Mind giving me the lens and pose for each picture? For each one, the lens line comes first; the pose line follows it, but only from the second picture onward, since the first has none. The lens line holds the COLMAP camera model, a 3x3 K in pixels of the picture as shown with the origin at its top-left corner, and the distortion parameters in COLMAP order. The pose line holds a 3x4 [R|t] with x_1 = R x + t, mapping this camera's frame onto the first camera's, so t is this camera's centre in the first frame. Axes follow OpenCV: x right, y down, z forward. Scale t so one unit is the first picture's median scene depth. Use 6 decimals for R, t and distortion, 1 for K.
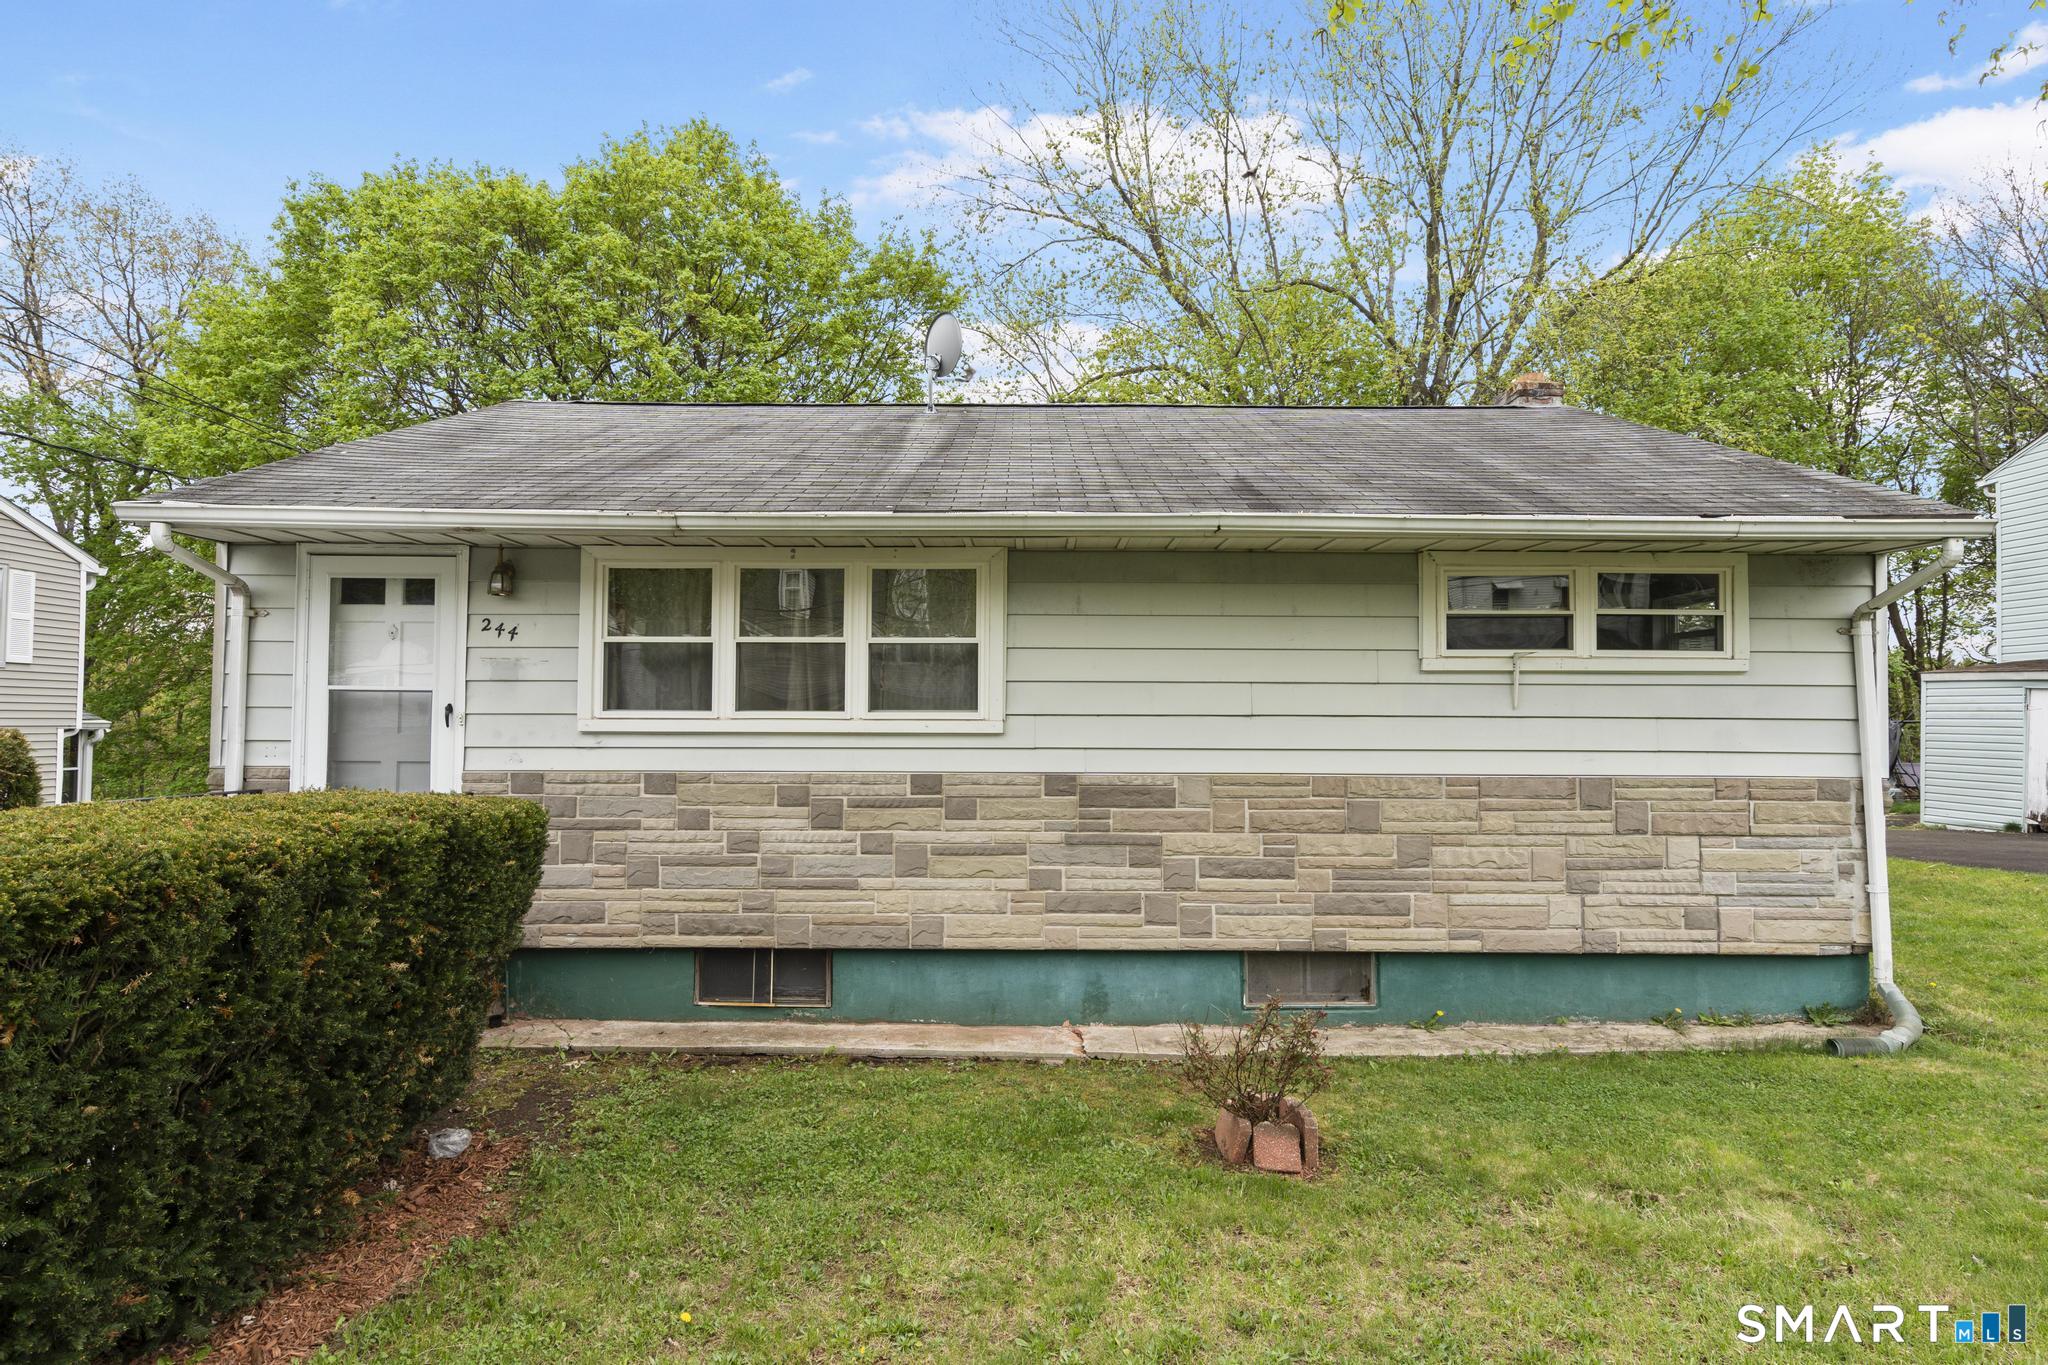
lens RADIAL K [[1083.6, 0, 1021.4], [0, 1083.6, 688.4], [0, 0, 1]] dist [0.006824, 0.000981]
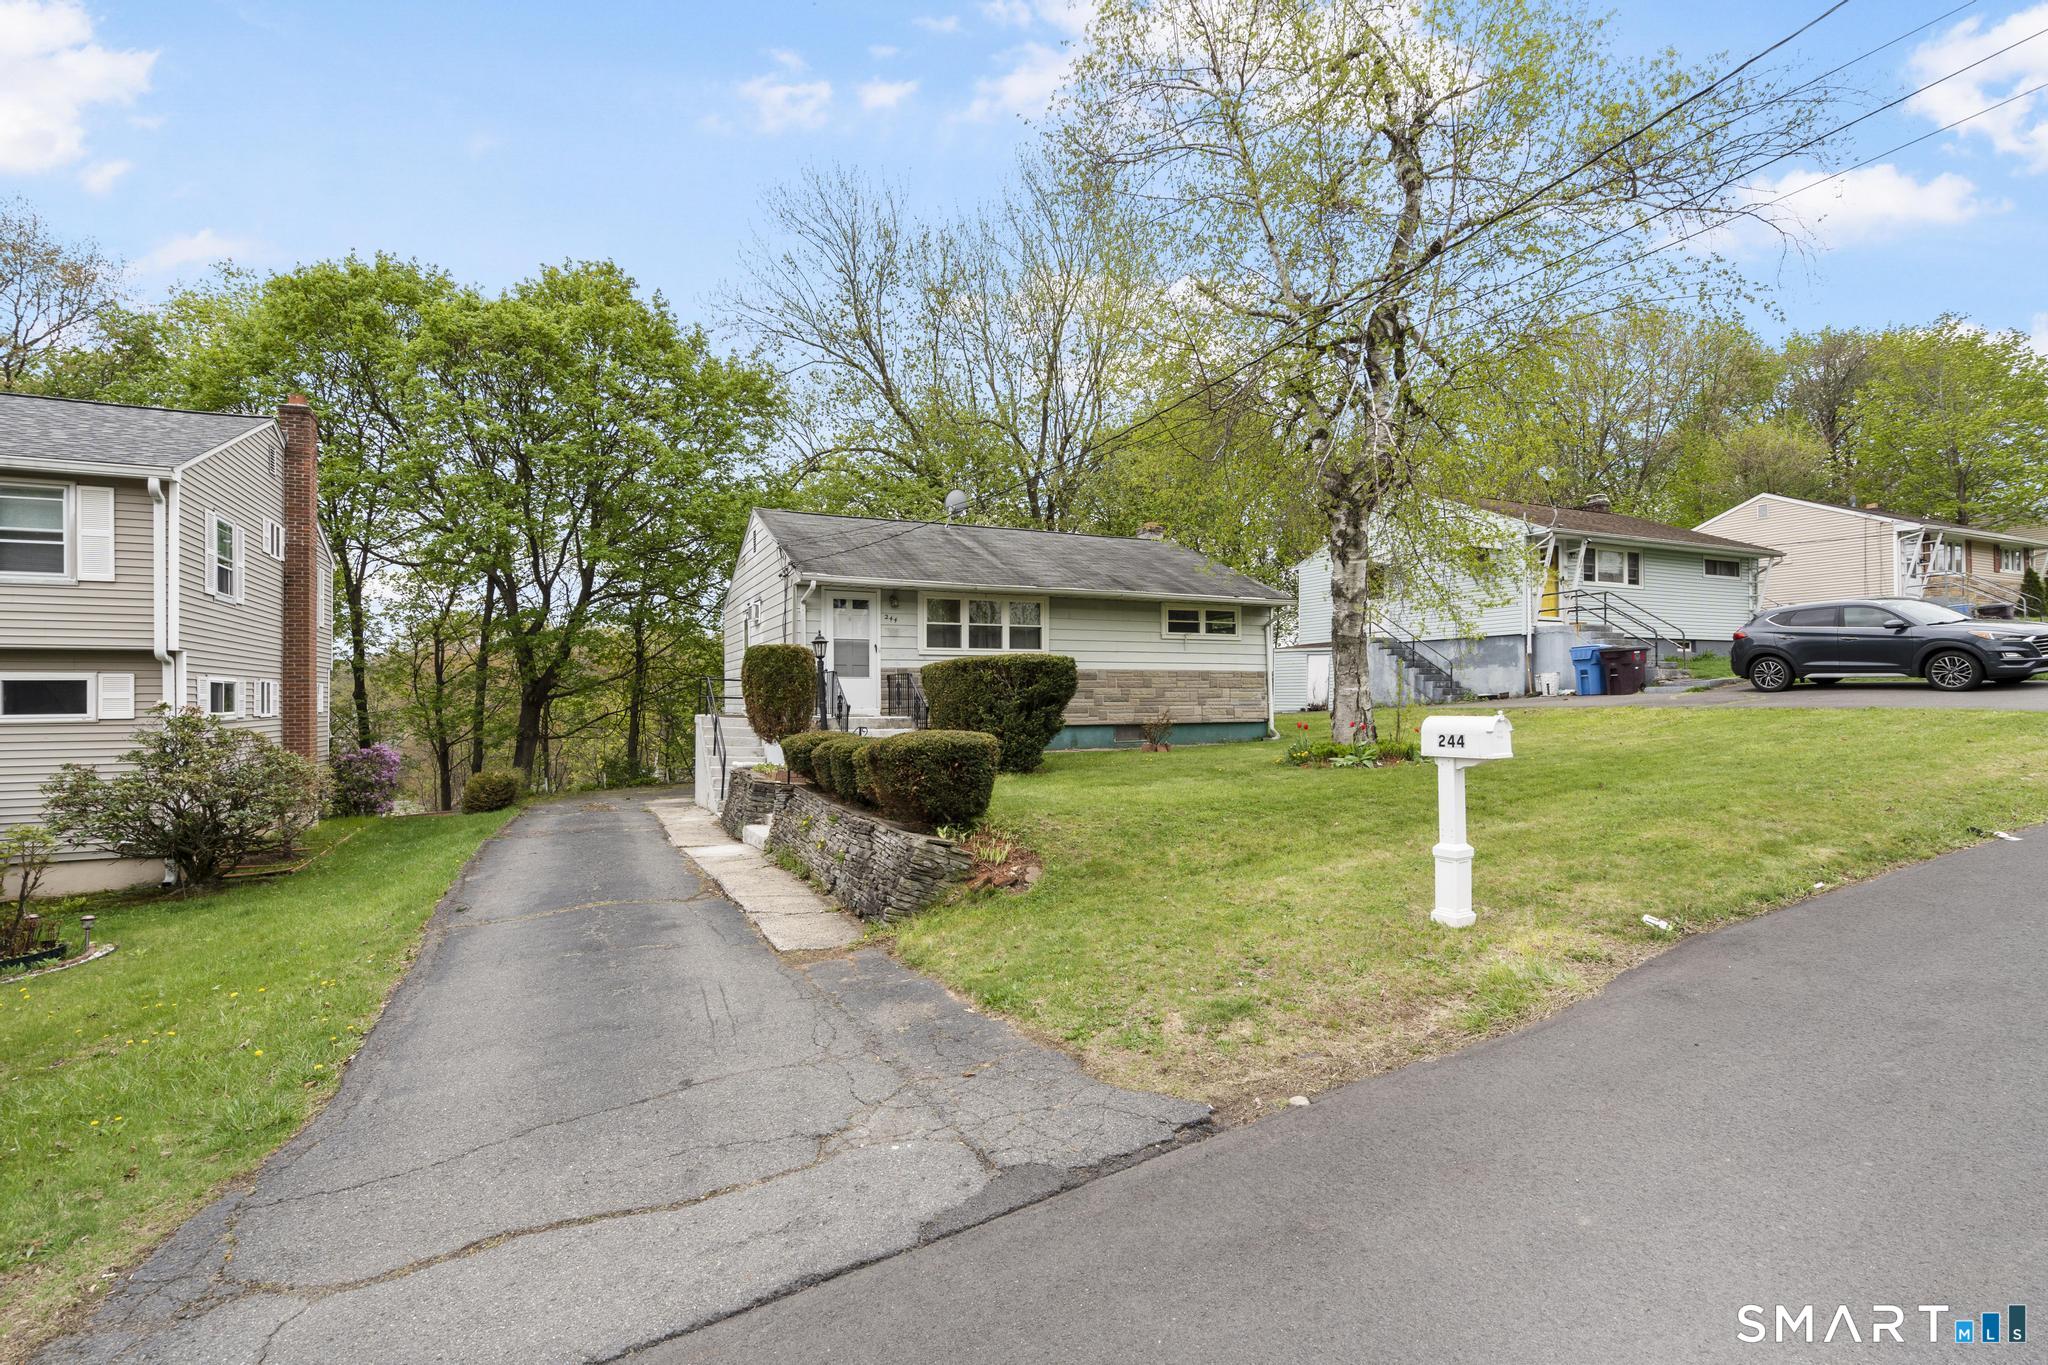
lens RADIAL K [[921.3, 0, 1024.3], [0, 921.3, 687.8], [0, 0, 1]] dist [-0.002792, -0.000132]
pose [[0.905227, -0.005895, 0.424888, -1.202020], [-0.002957, 0.999792, 0.020170, 0.077966], [-0.424919, -0.019515, 0.905021, -1.360813]]
